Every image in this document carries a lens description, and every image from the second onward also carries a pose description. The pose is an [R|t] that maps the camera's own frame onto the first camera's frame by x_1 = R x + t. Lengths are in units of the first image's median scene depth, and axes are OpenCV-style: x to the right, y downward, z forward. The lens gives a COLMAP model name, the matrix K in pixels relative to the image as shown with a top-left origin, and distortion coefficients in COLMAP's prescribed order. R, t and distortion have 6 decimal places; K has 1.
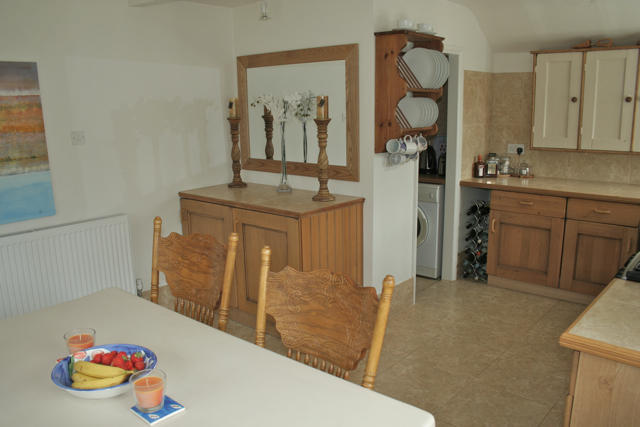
lens RADIAL K [[539.1, 0, 320.0], [0, 539.1, 213.5], [0, 0, 1]] dist [-0.176008, 0.140400]
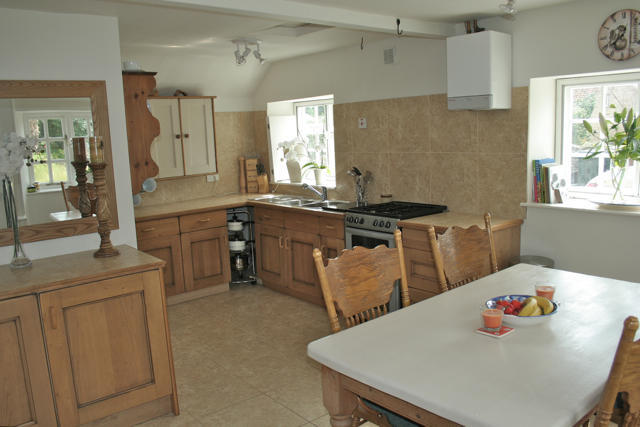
lens RADIAL K [[539.1, 0, 320.0], [0, 539.1, 213.5], [0, 0, 1]] dist [-0.176008, 0.140400]
pose [[0.160833, -0.146538, 0.976043, -0.759410], [0.246502, 0.963541, 0.104042, -0.094280], [-0.955704, 0.223864, 0.191091, 0.493332]]
